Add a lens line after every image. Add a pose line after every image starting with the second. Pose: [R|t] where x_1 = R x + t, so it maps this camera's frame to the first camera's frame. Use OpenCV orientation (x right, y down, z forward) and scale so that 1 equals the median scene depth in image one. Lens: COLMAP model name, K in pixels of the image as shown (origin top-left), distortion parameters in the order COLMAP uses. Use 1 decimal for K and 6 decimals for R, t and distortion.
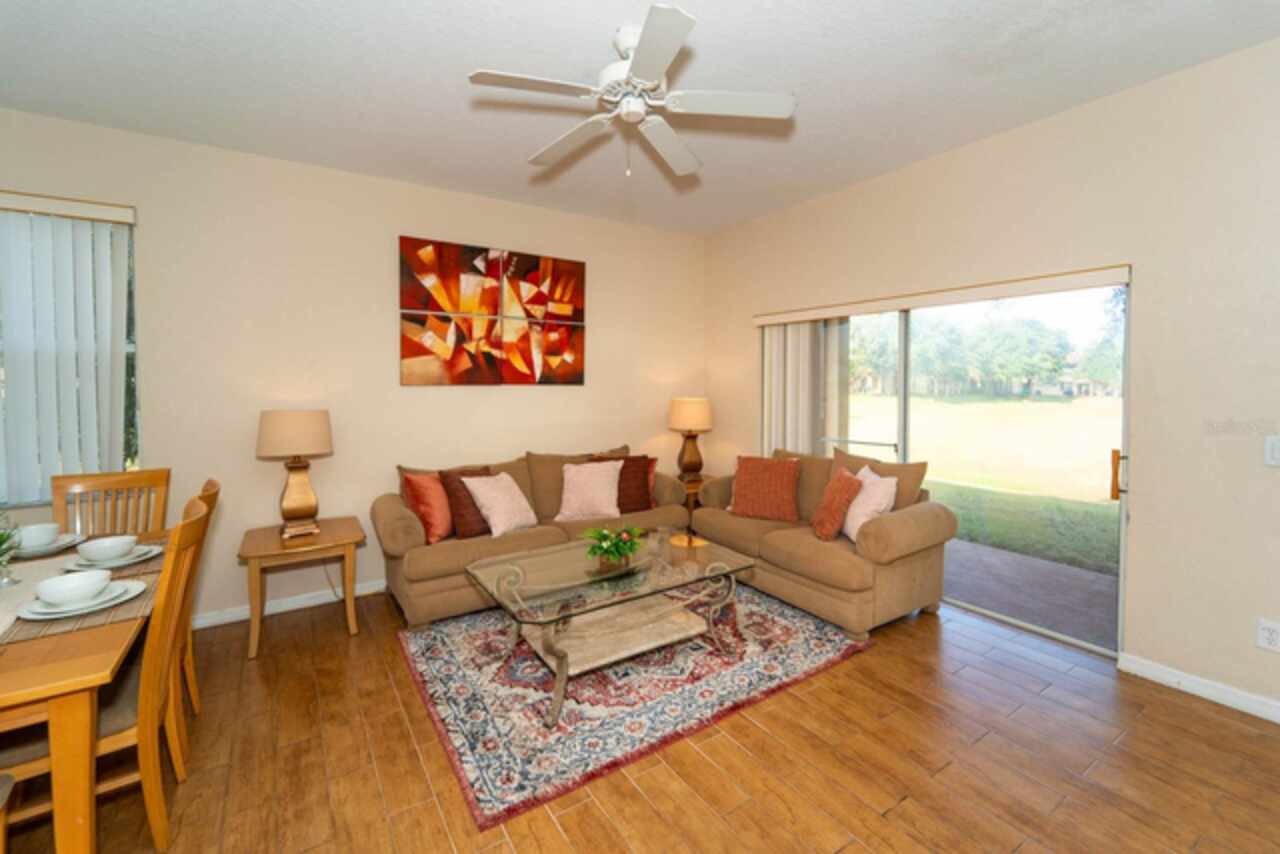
lens RADIAL K [[534.1, 0, 629.9], [0, 534.1, 388.3], [0, 0, 1]] dist [0.002080, -0.001268]
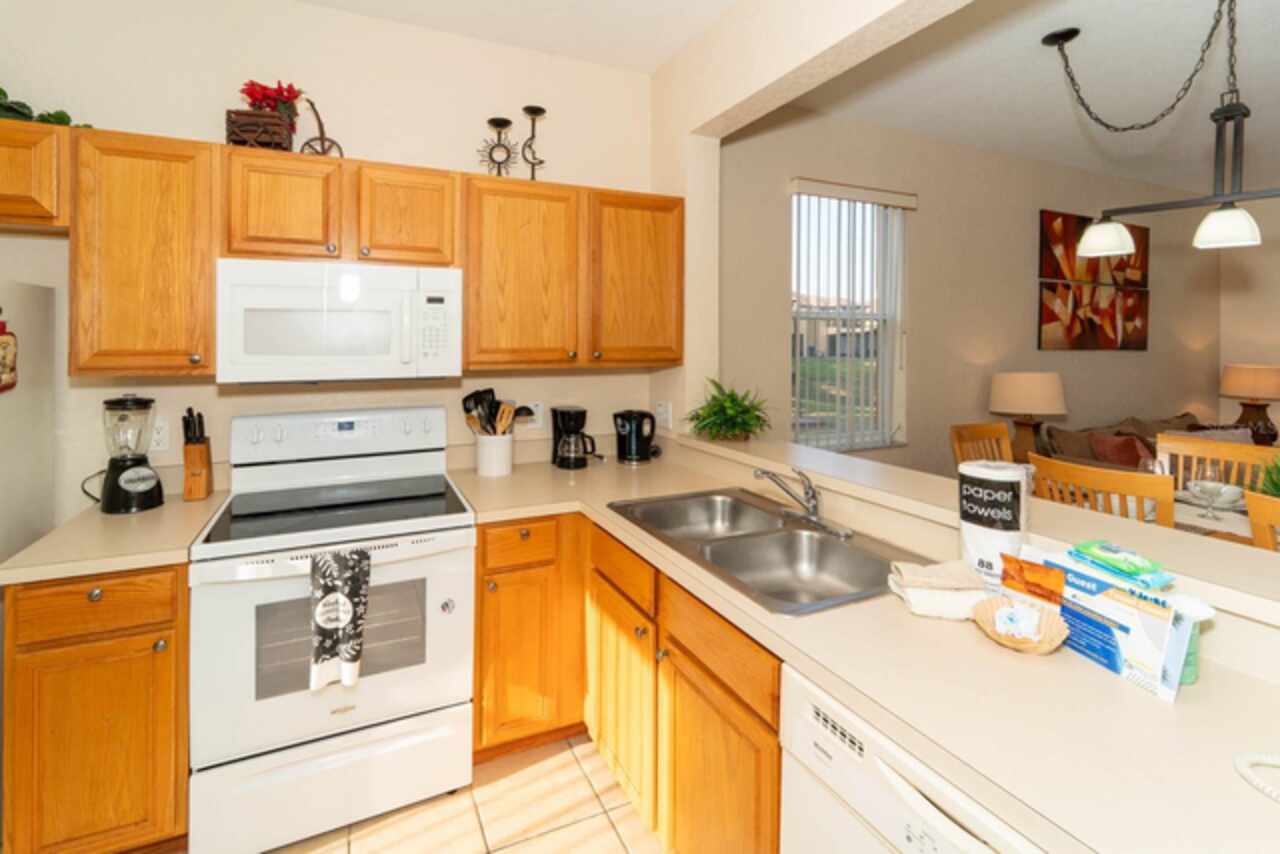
lens RADIAL K [[536.5, 0, 551.4], [0, 536.5, 351.7], [0, 0, 1]] dist [-0.012097, 0.000357]
pose [[0.980001, 0.009540, -0.198766, -1.211863], [-0.009090, 0.999954, 0.003180, 0.004035], [0.198787, -0.001309, 0.980042, -0.237524]]
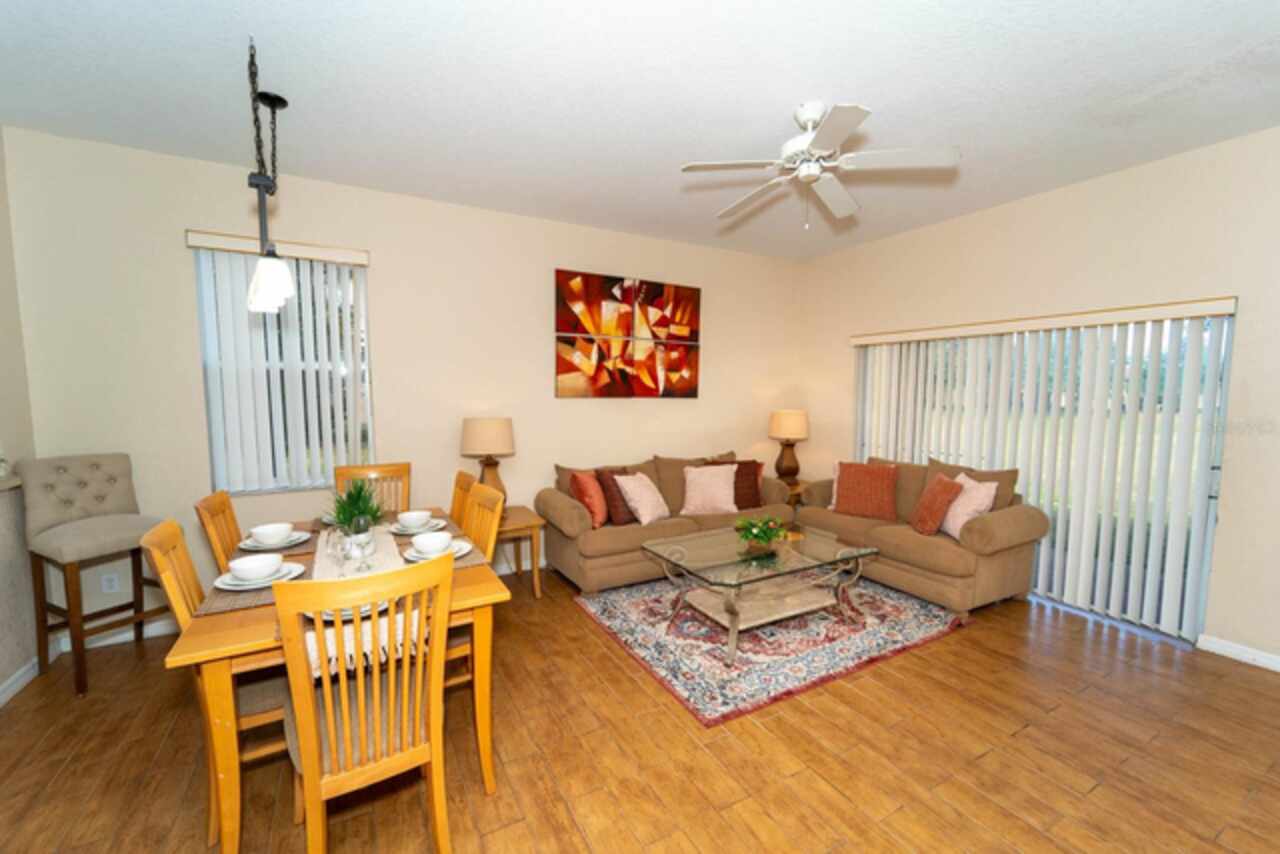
lens RADIAL K [[534.1, 0, 611.5], [0, 534.1, 429.1], [0, 0, 1]] dist [0.002080, -0.001268]
pose [[0.997618, 0.012502, -0.067841, -0.234140], [-0.008435, 0.998168, 0.059907, -0.008045], [0.068466, -0.059192, 0.995896, -0.177607]]
